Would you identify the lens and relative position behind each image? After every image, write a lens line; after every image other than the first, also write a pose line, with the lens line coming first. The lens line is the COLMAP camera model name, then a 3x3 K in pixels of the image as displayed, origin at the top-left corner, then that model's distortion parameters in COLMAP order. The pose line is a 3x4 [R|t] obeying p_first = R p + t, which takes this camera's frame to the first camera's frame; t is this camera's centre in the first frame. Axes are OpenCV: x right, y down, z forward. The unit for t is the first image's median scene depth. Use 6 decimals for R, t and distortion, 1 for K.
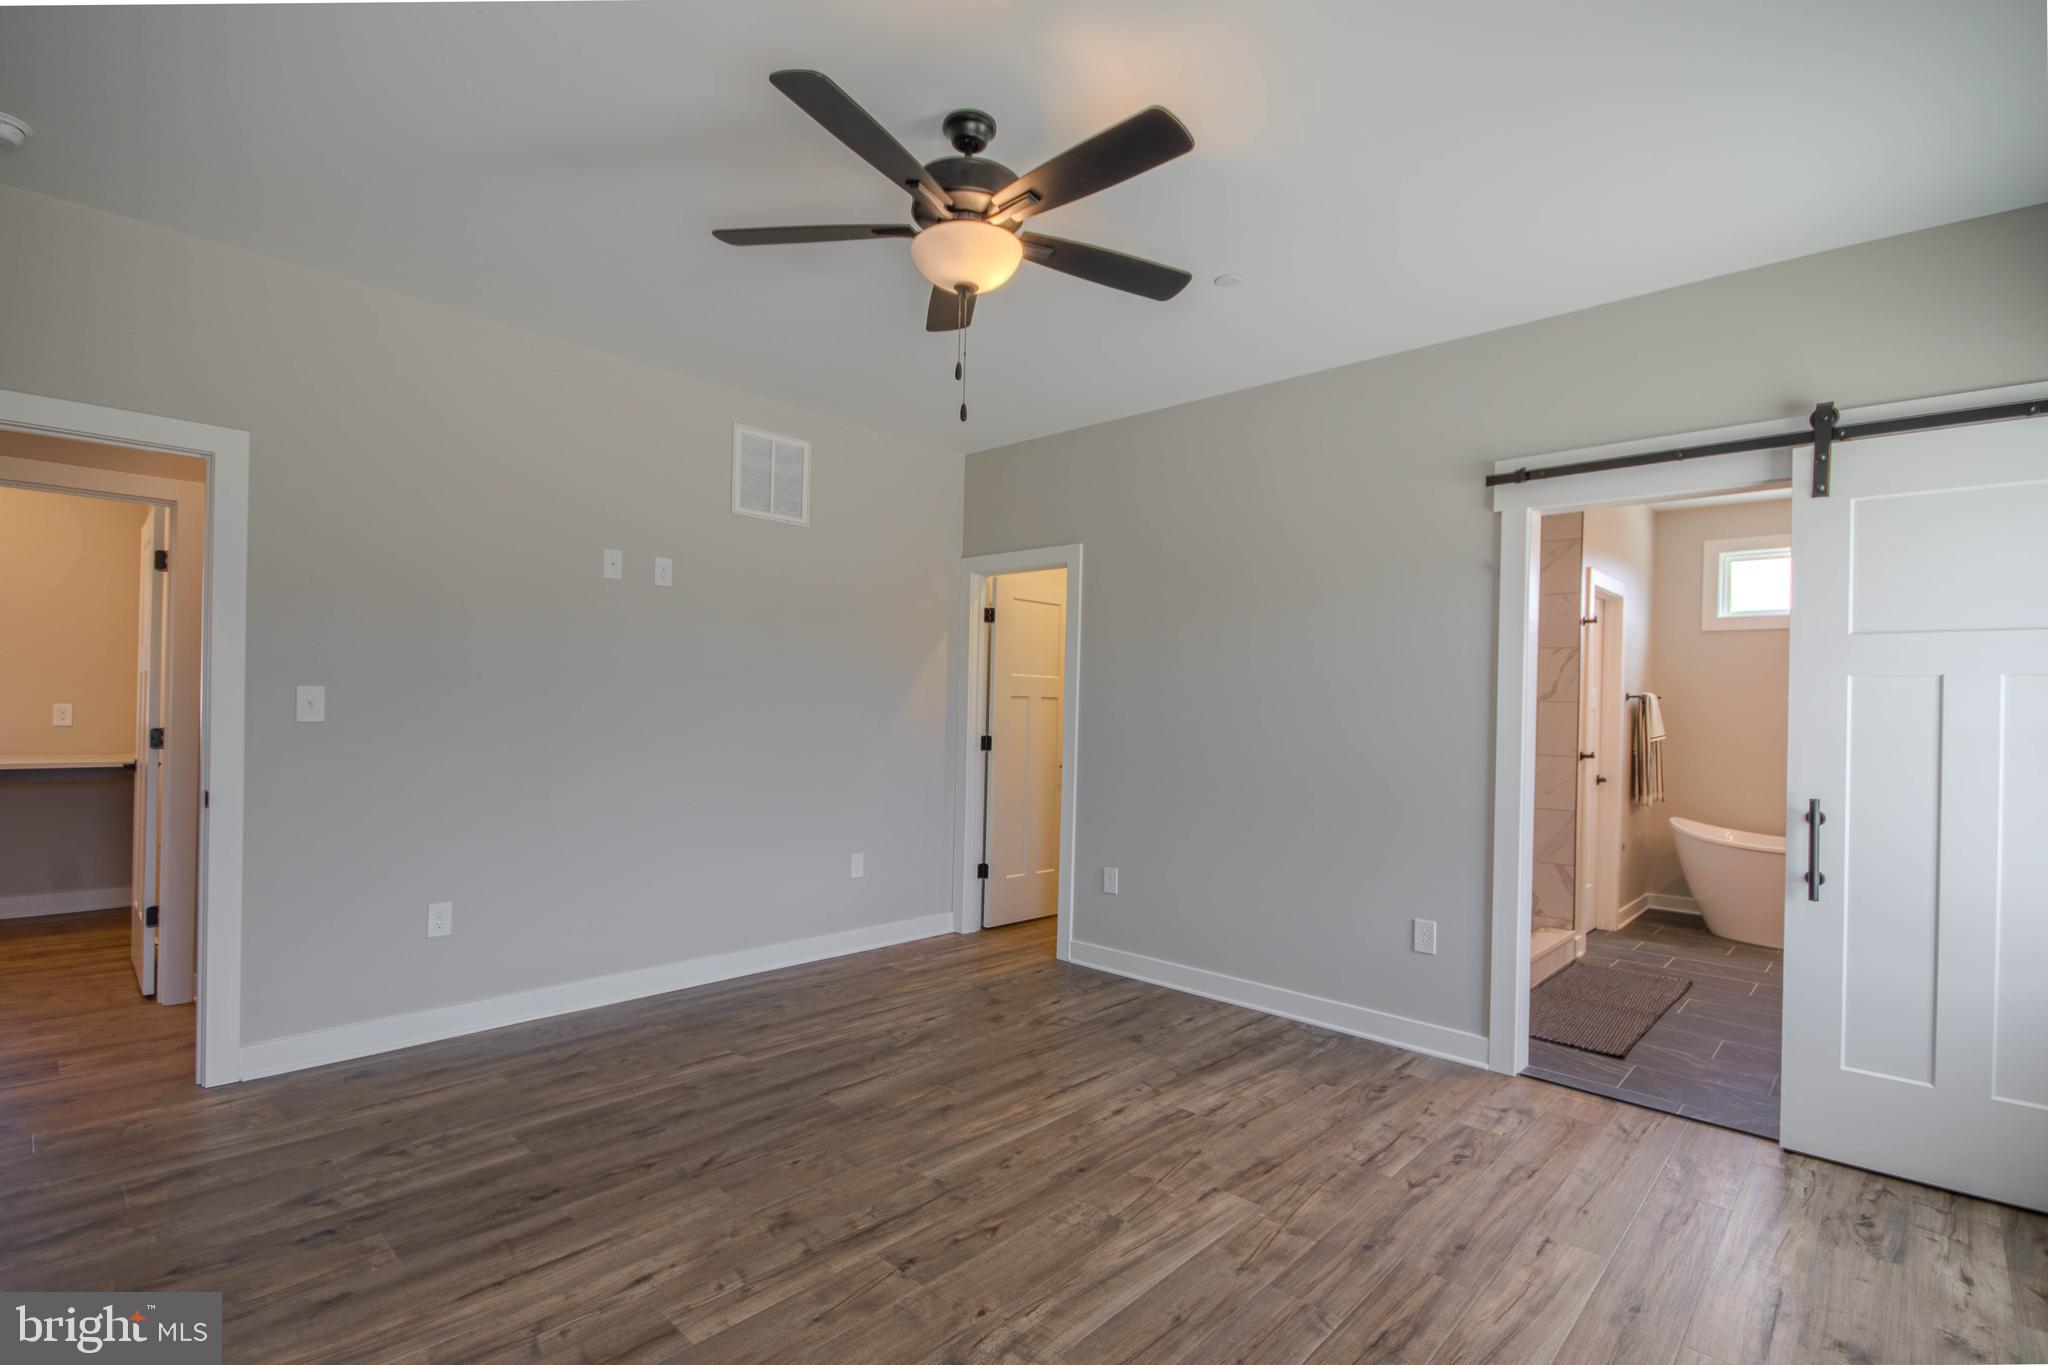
lens RADIAL K [[966.4, 0, 1038.2], [0, 966.4, 704.3], [0, 0, 1]] dist [0.011396, -0.013670]
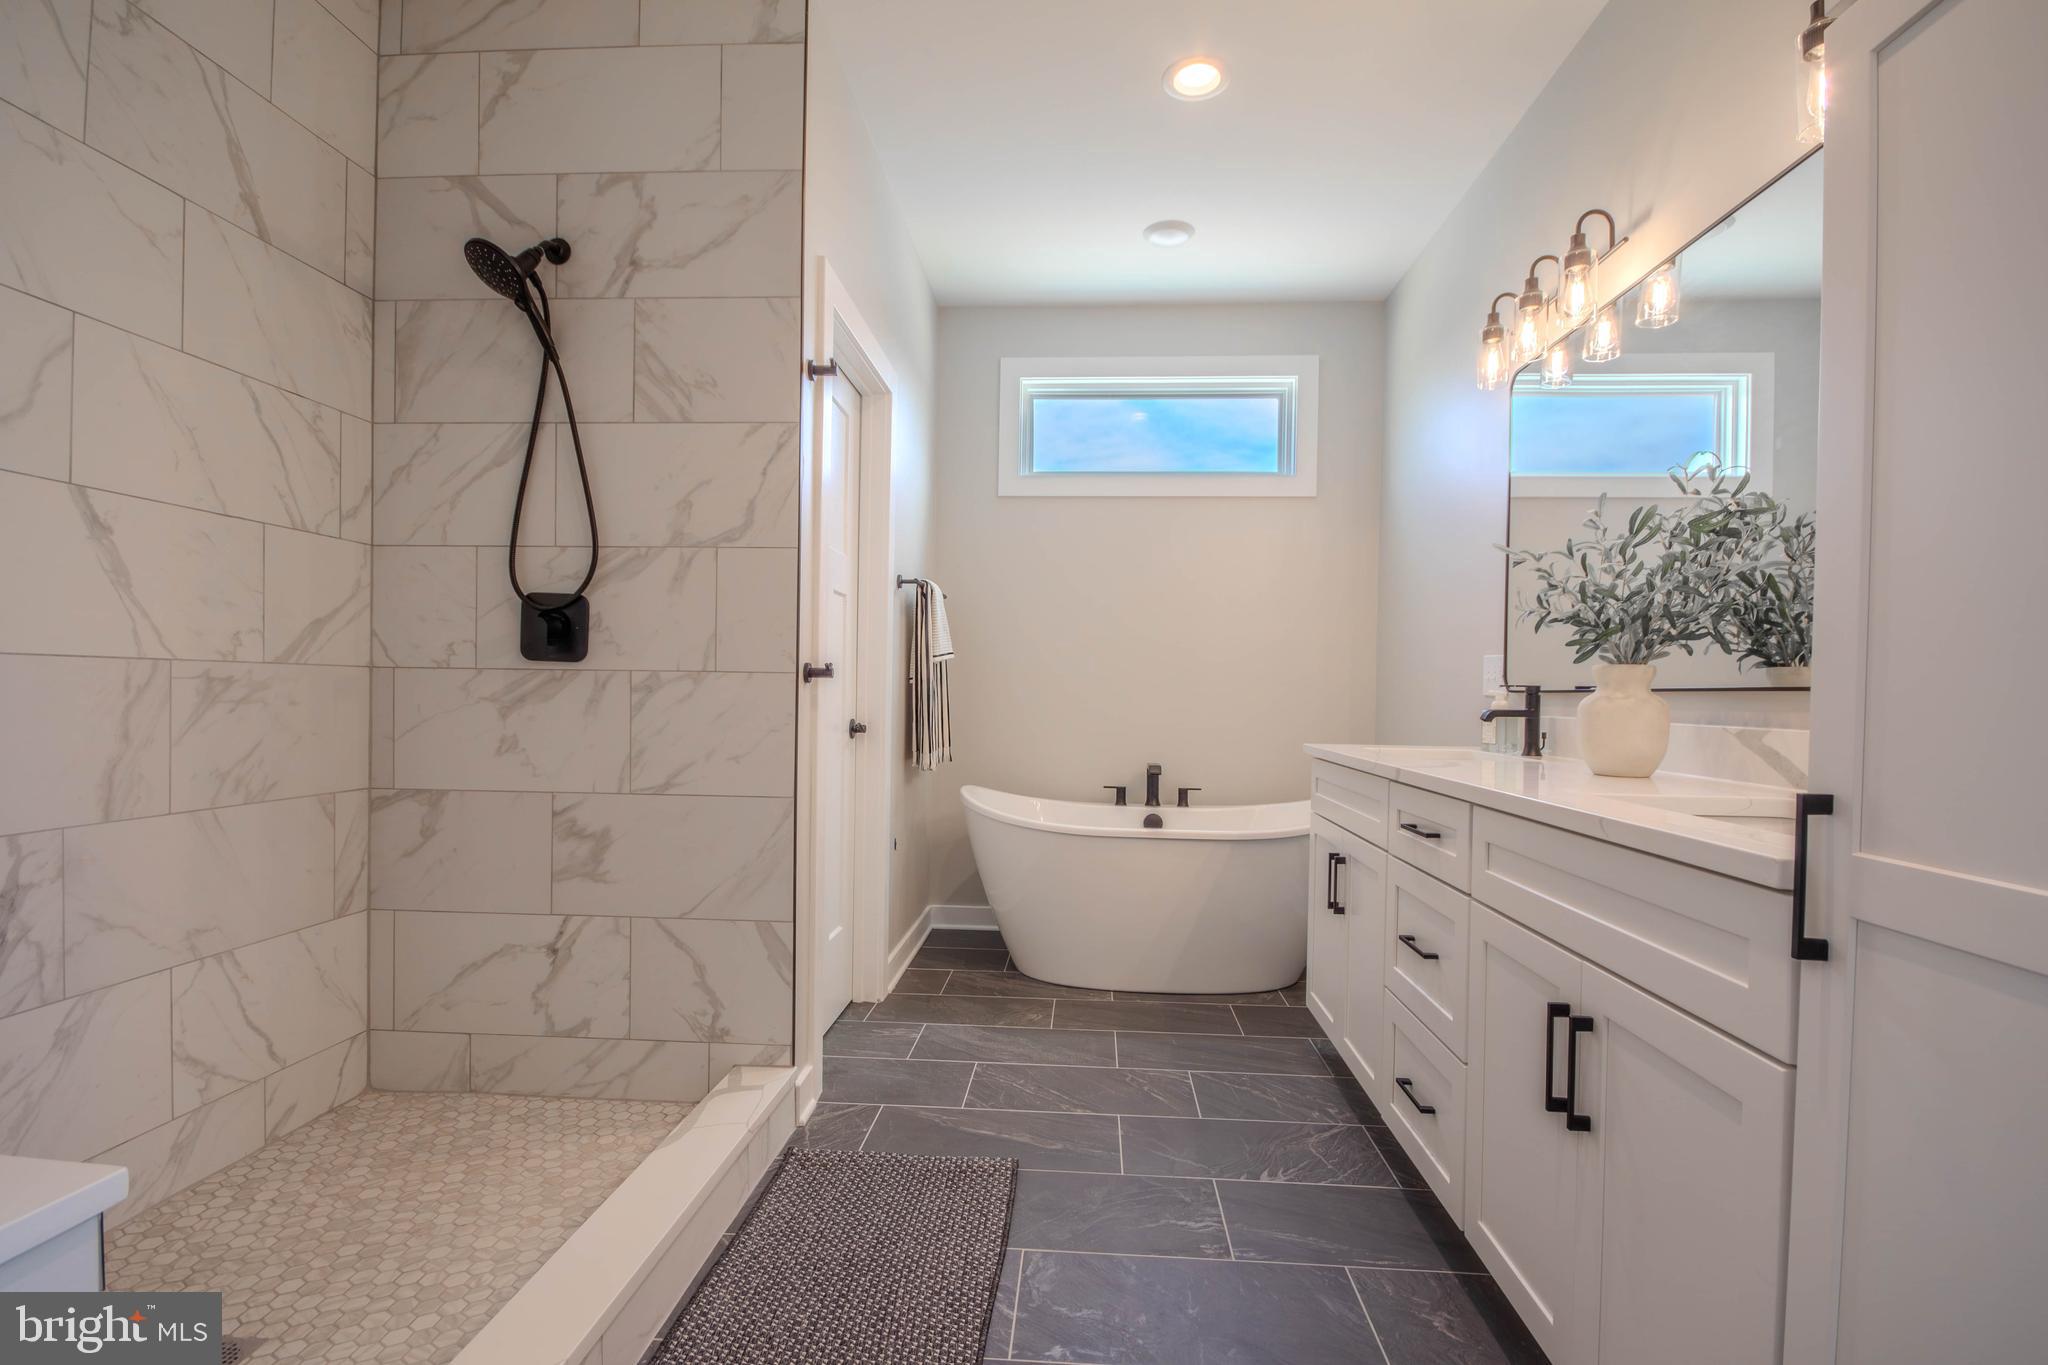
lens RADIAL K [[962.2, 0, 1038.9], [0, 962.2, 705.8], [0, 0, 1]] dist [0.005612, -0.014281]
pose [[0.776808, -0.018904, 0.629453, 0.534313], [-0.000706, 0.999523, 0.030889, 0.080654], [-0.629737, -0.024439, 0.776424, 0.862975]]
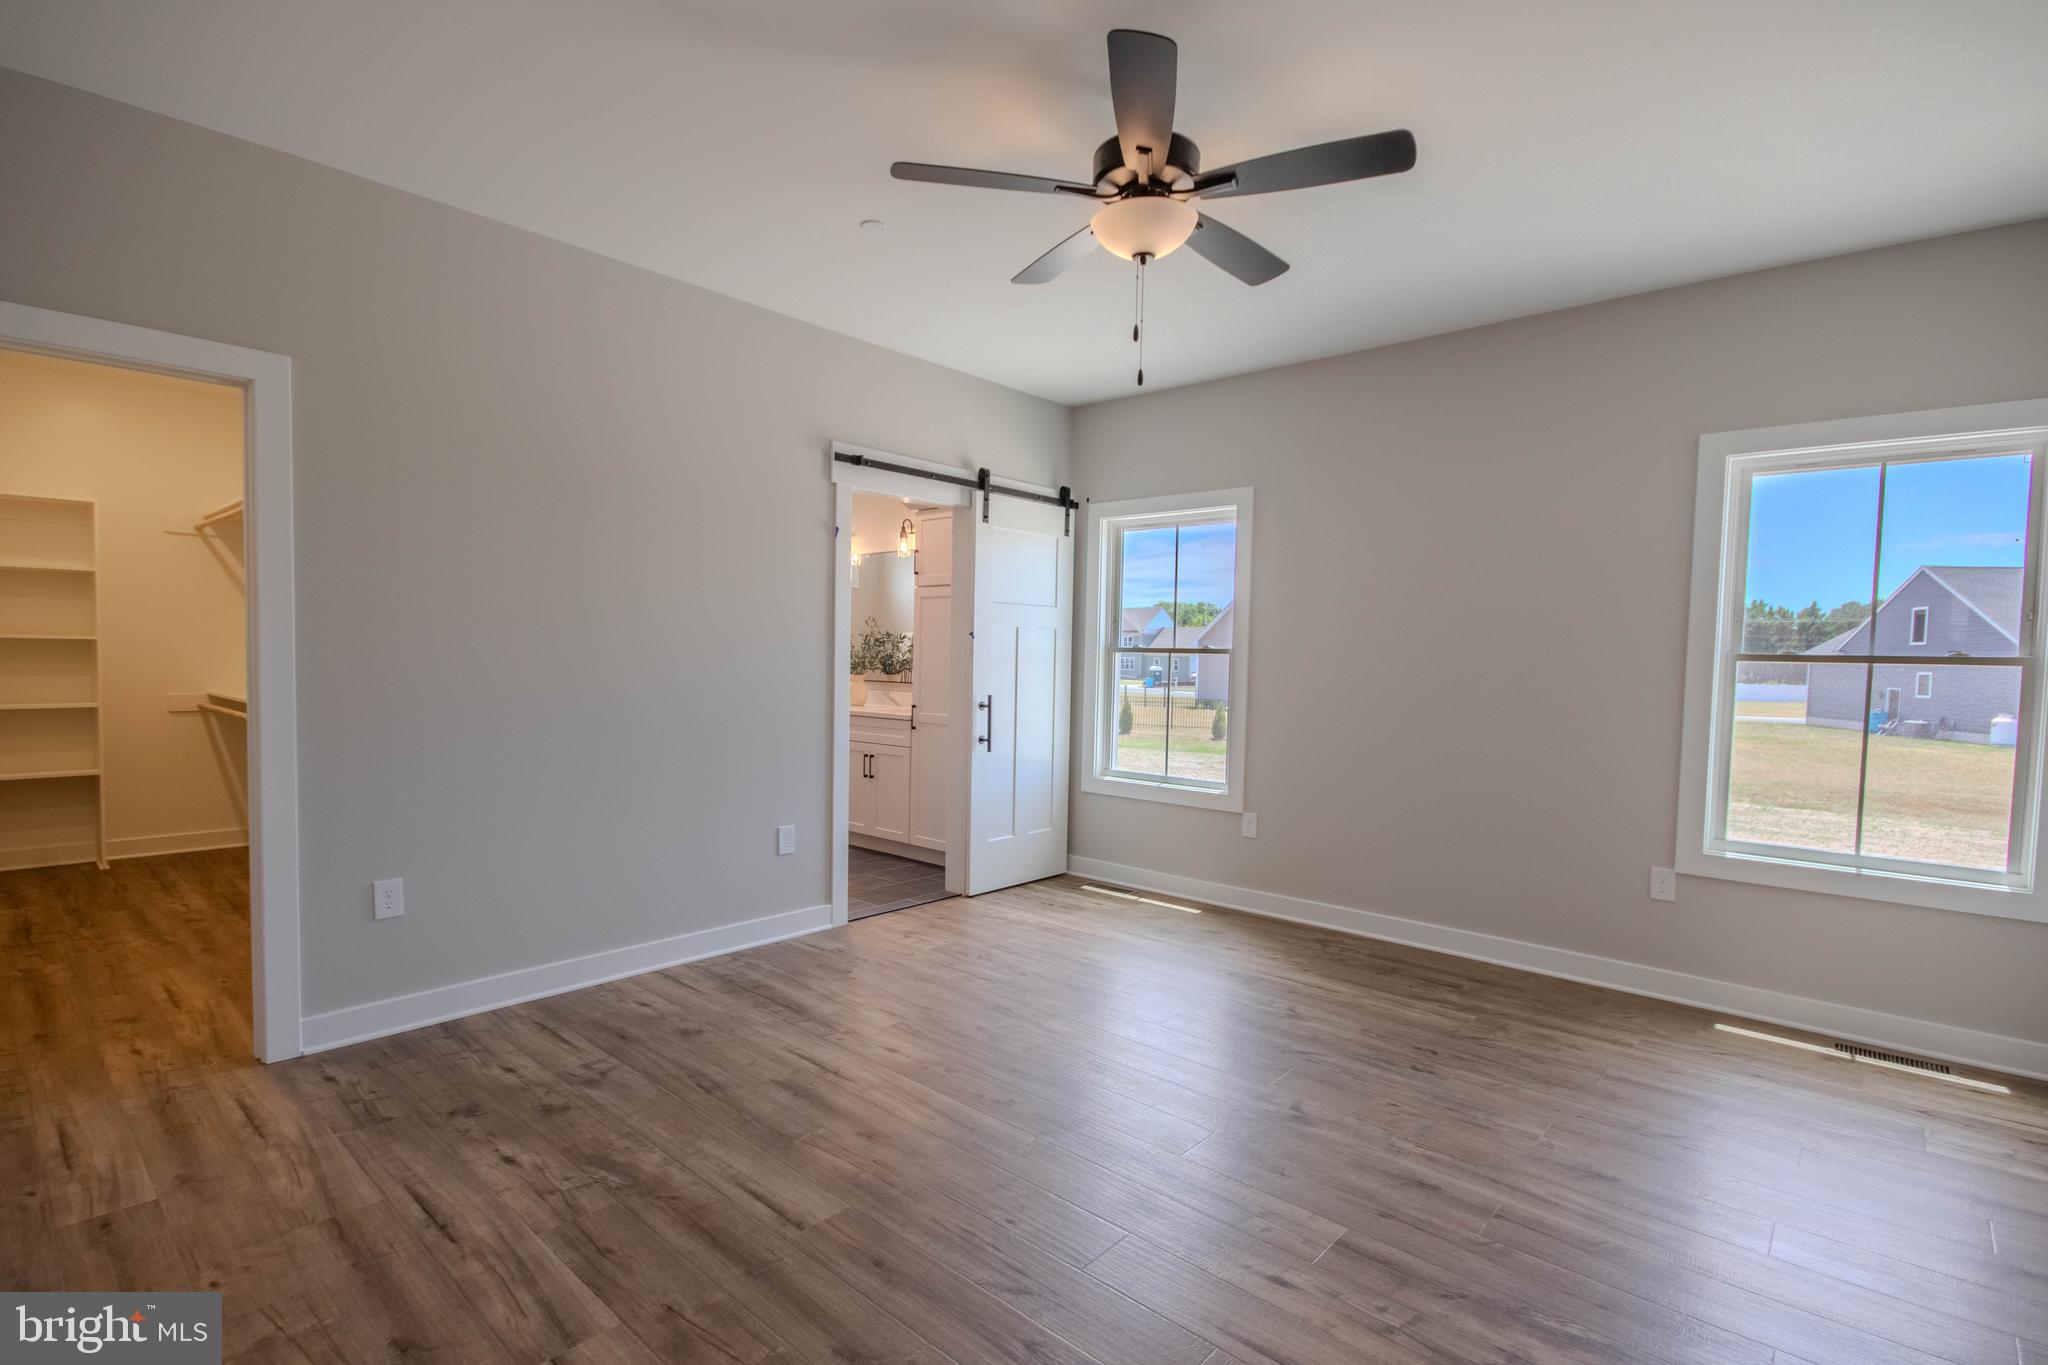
lens RADIAL K [[966.4, 0, 1038.2], [0, 966.4, 704.3], [0, 0, 1]] dist [0.011396, -0.013670]
pose [[-0.025404, -0.073292, 0.996987, -0.777653], [-0.025429, 0.997033, 0.072648, -0.013341], [-0.999354, -0.023507, -0.027193, 0.764096]]
